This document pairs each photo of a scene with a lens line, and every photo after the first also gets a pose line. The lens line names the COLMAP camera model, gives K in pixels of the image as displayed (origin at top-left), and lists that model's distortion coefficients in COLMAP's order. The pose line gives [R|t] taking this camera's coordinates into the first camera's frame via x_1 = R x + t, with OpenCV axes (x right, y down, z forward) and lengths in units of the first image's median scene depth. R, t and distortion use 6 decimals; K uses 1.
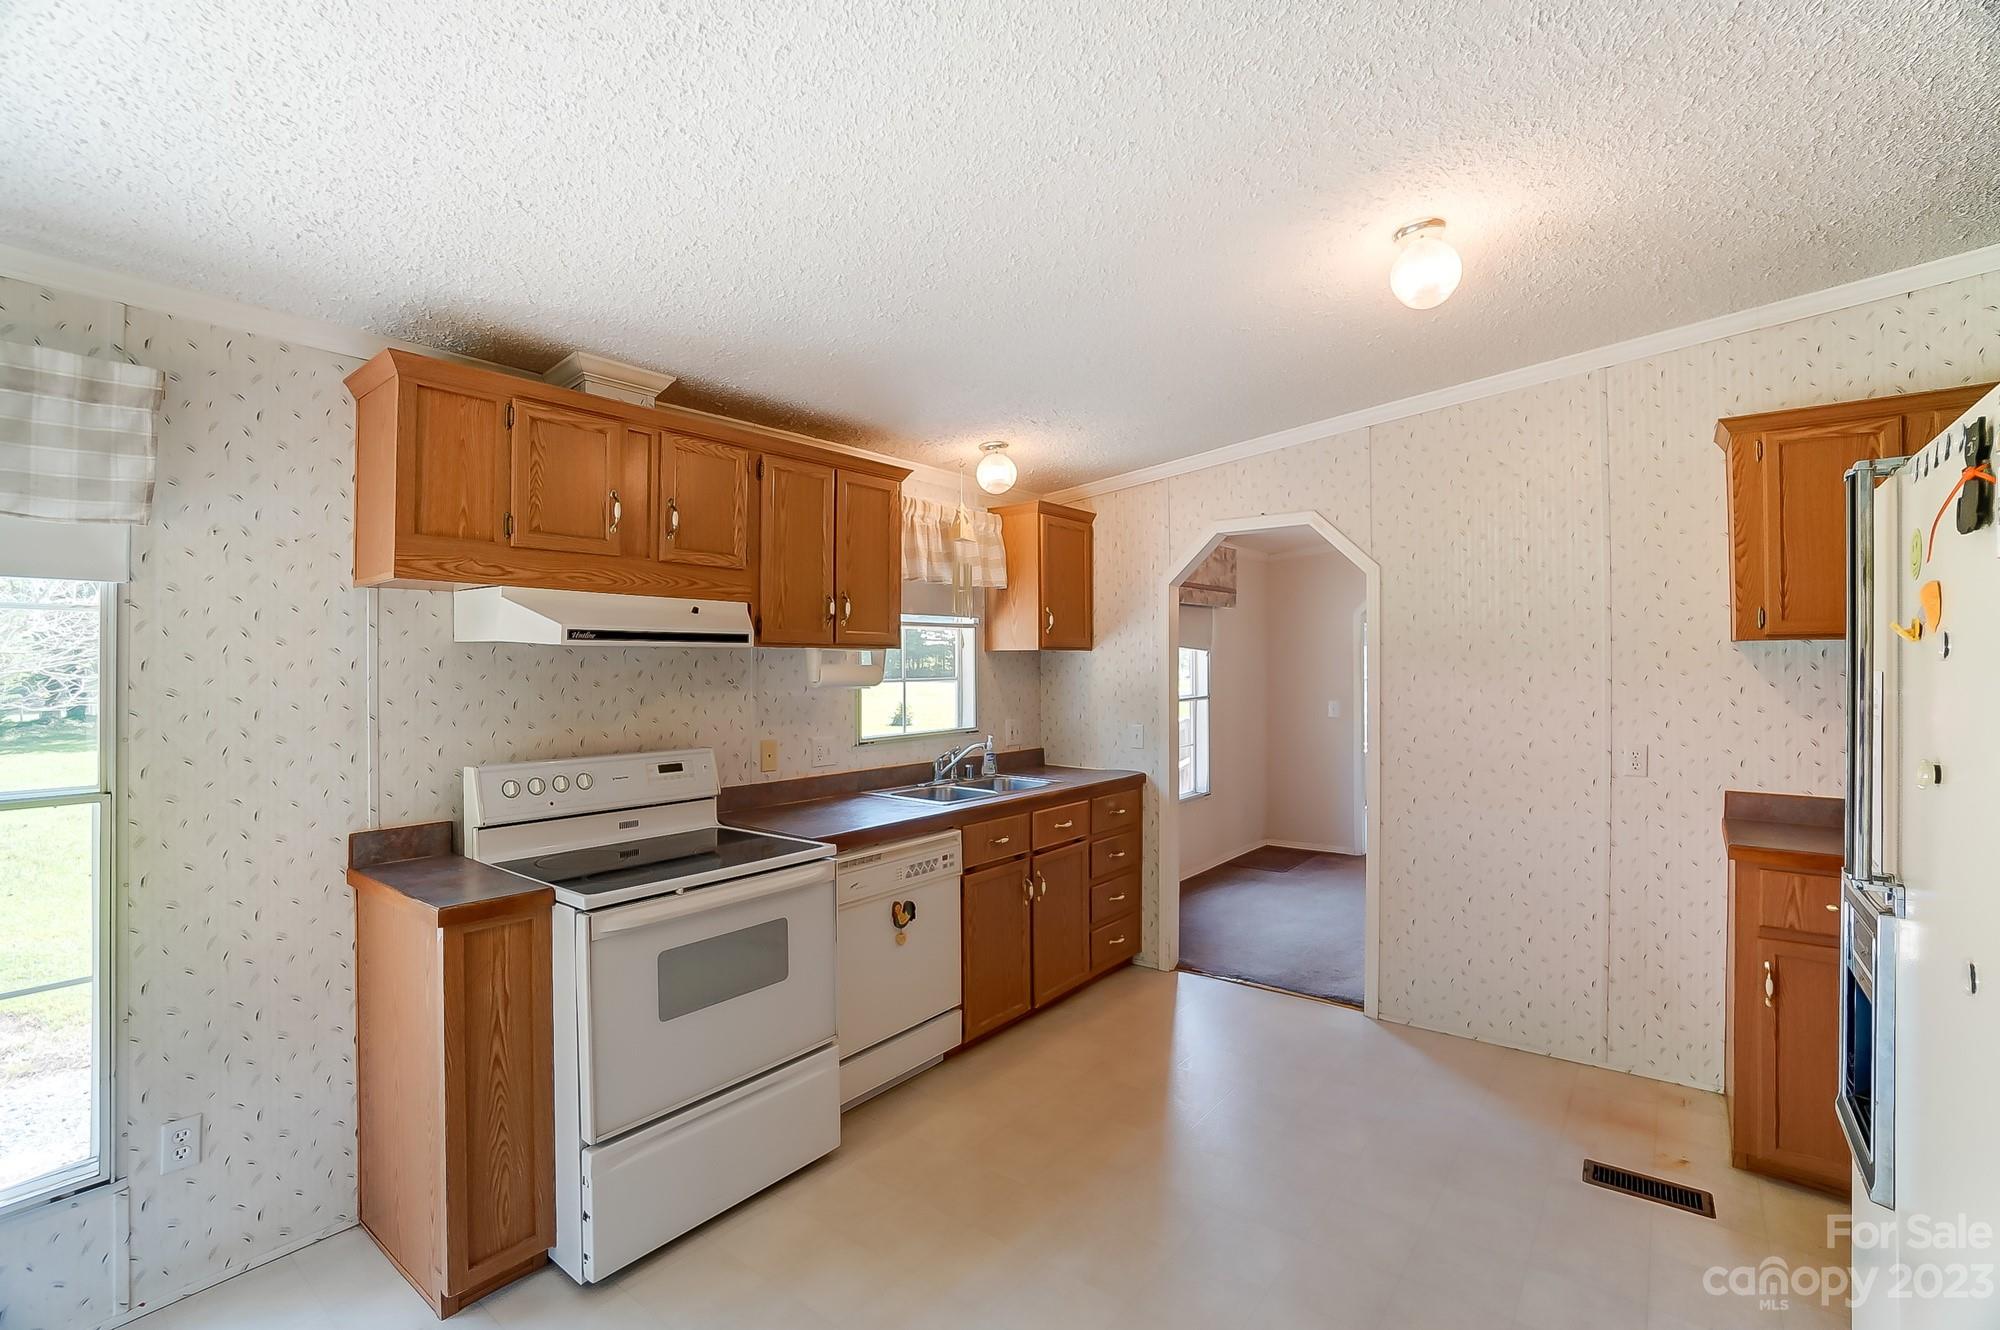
lens RADIAL K [[887.1, 0, 988.4], [0, 887.1, 658.5], [0, 0, 1]] dist [-0.065223, 0.022836]
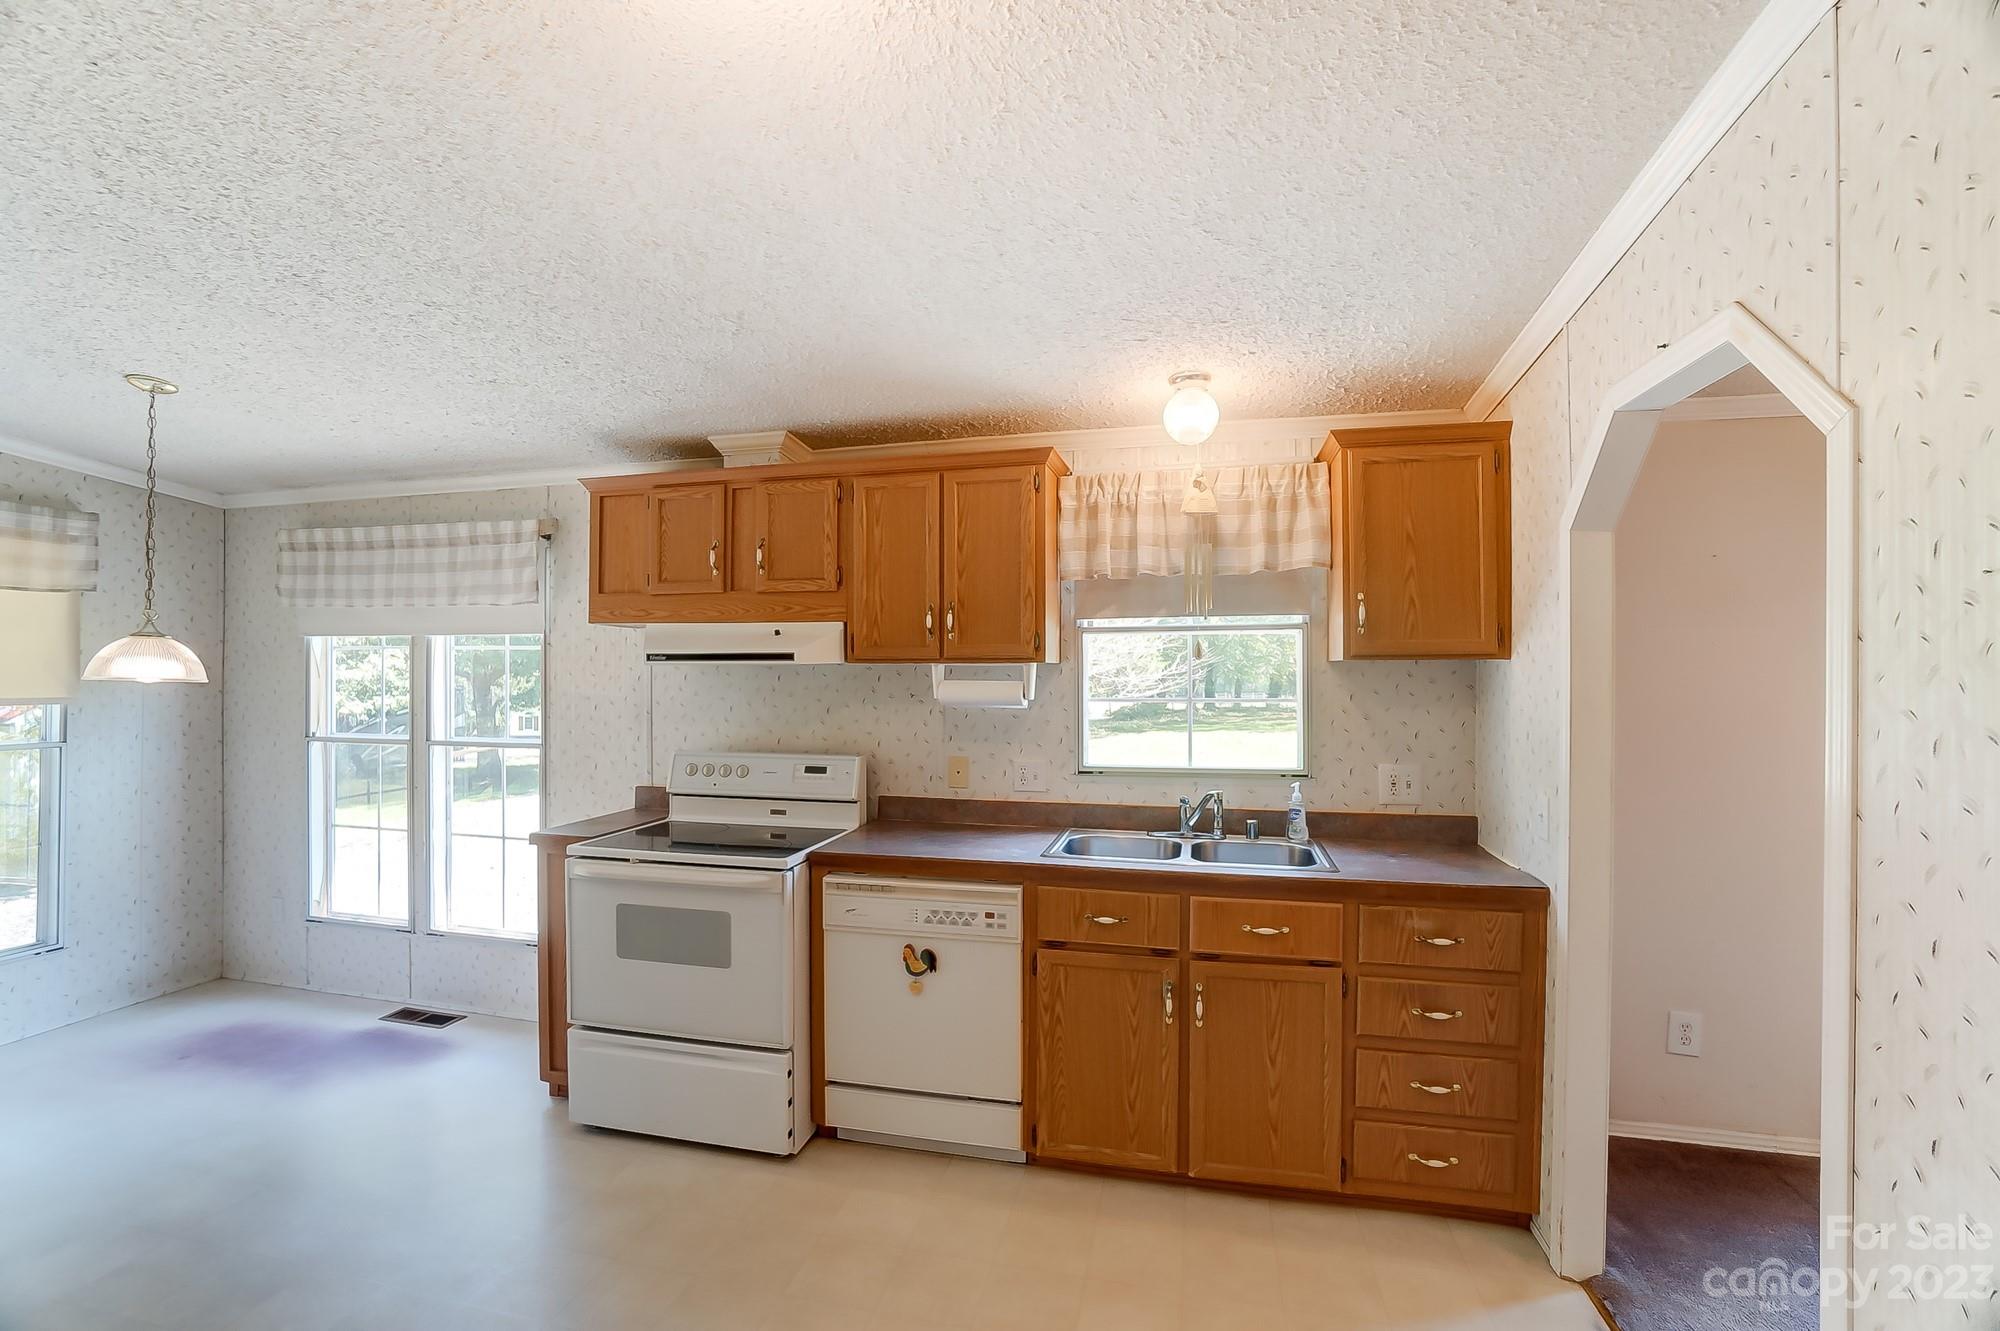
lens RADIAL K [[894.1, 0, 985.1], [0, 894.1, 671.5], [0, 0, 1]] dist [-0.064361, 0.023727]
pose [[0.416659, 0.005570, -0.909046, 0.742839], [0.004923, 0.999953, 0.008384, -0.011289], [0.909050, -0.007969, 0.416612, 0.682668]]
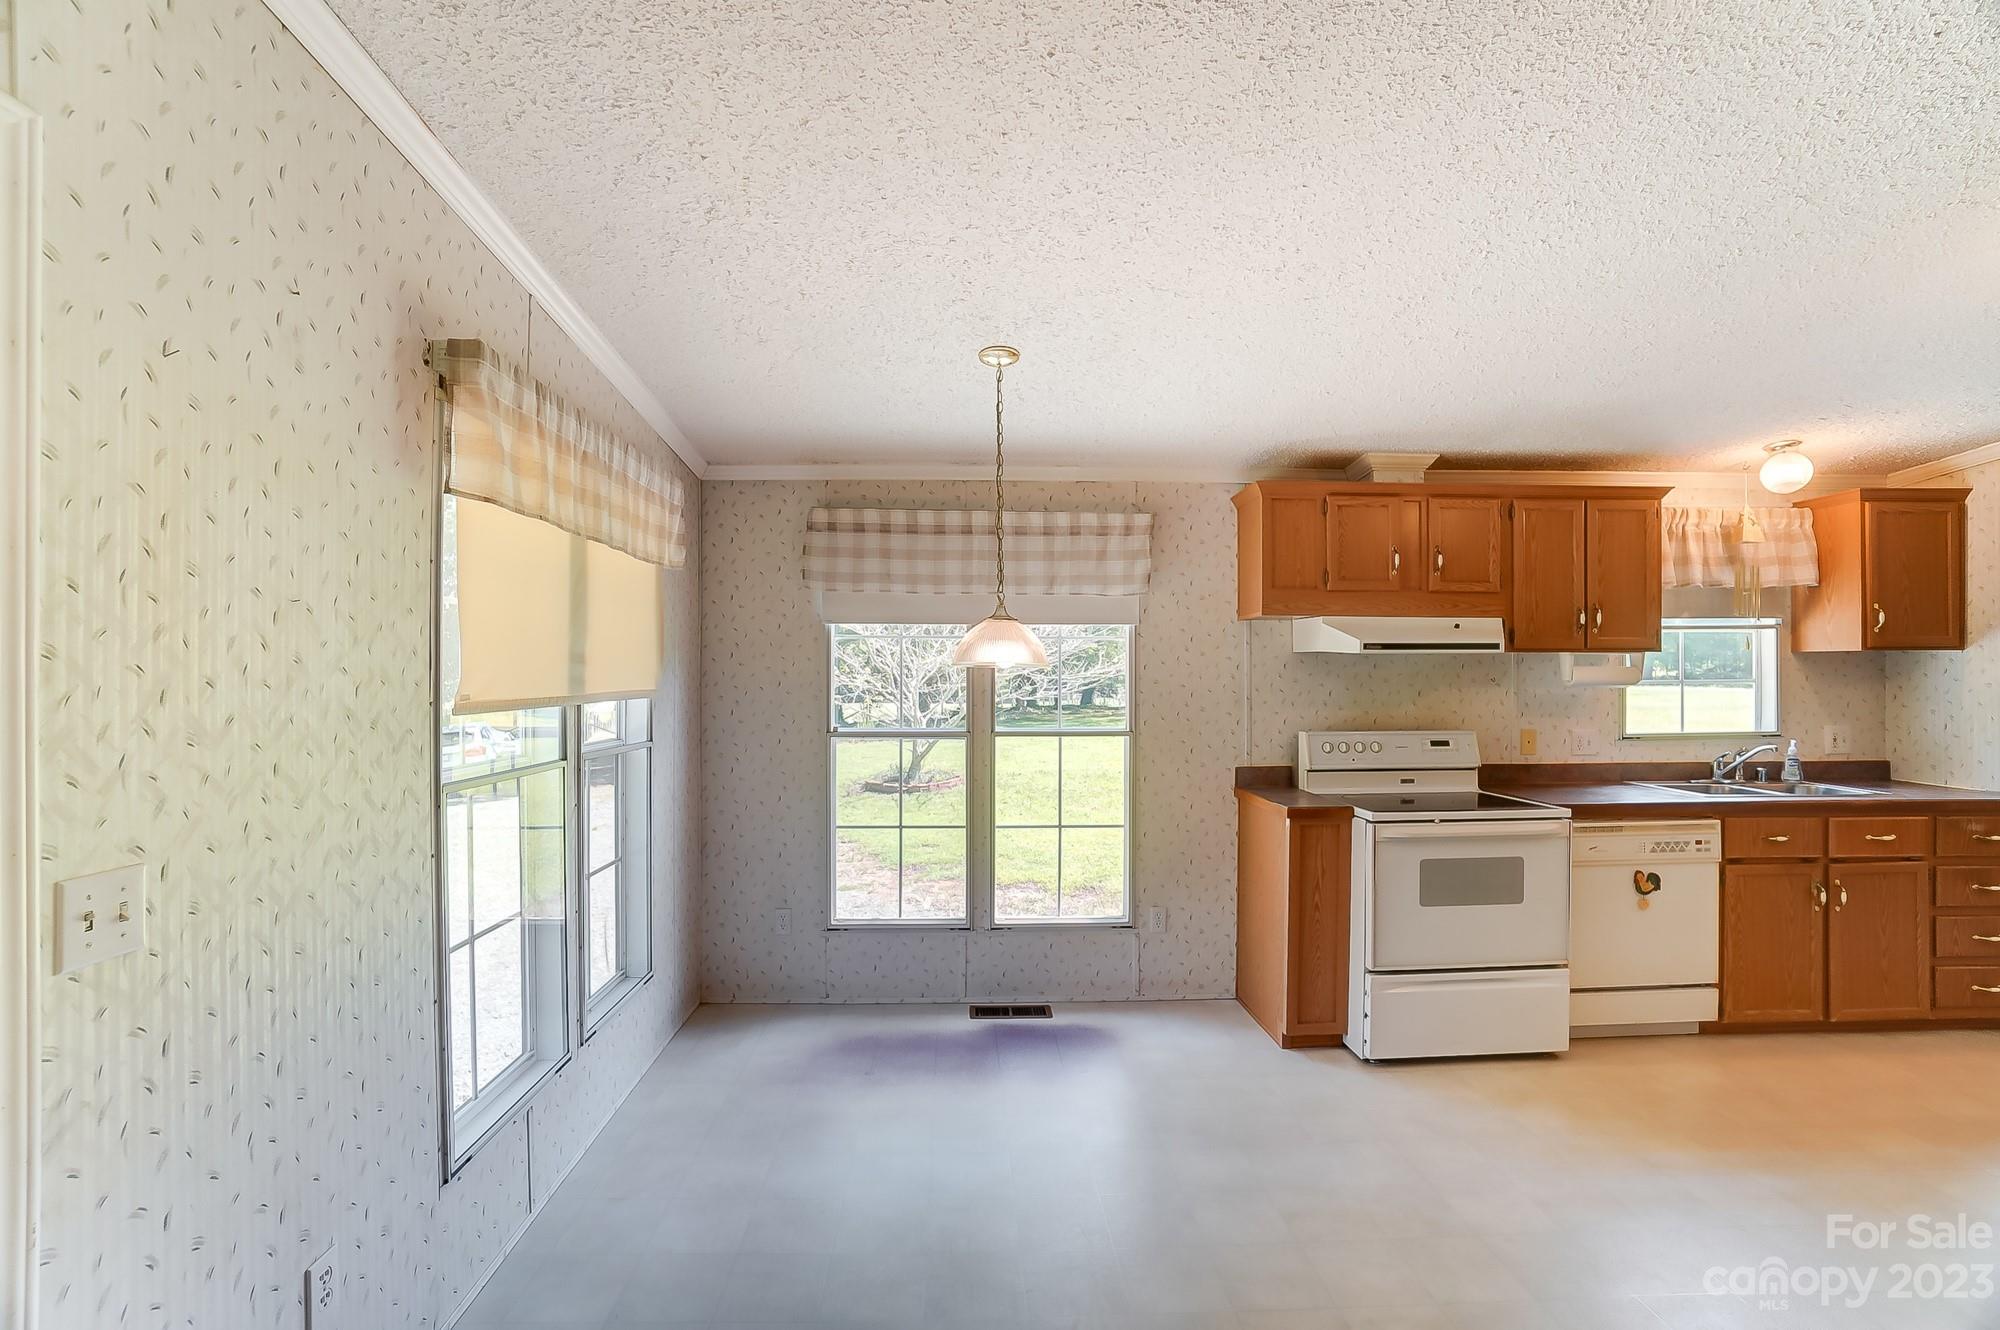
lens RADIAL K [[894.1, 0, 985.1], [0, 894.1, 671.0], [0, 0, 1]] dist [-0.064361, 0.023727]
pose [[0.647307, 0.001194, -0.762228, 0.203248], [0.005498, 0.999965, 0.006236, 0.001737], [0.762209, -0.008227, 0.647278, -0.381287]]
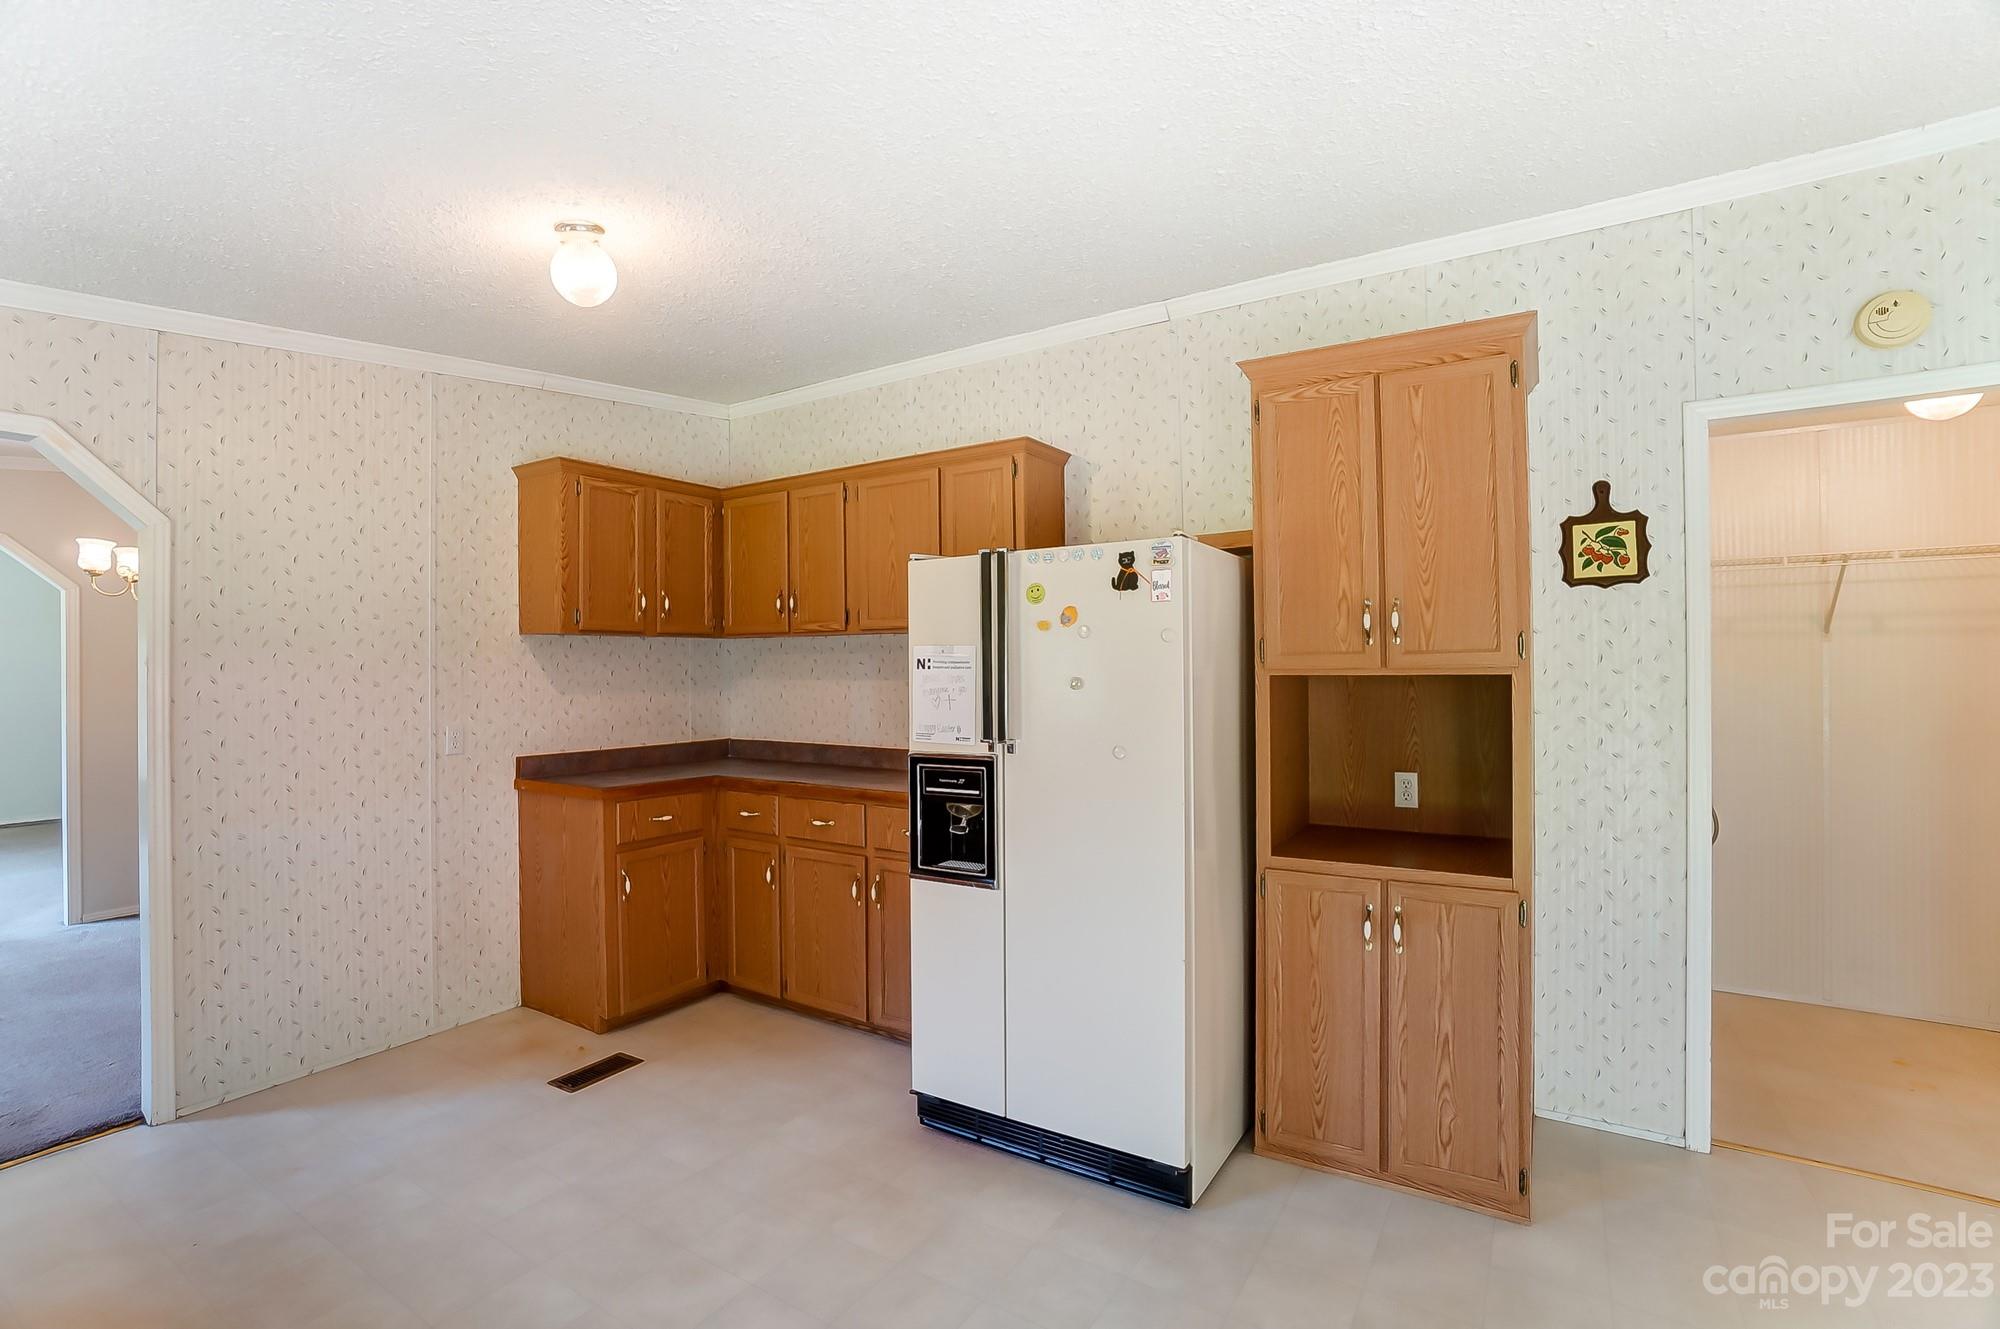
lens RADIAL K [[897.8, 0, 988.5], [0, 897.8, 660.9], [0, 0, 1]] dist [-0.067282, 0.023262]
pose [[-0.101043, 0.006927, 0.994858, -0.446664], [-0.000323, 0.999975, -0.006995, 0.026458], [-0.994882, -0.001028, -0.101038, 0.452565]]
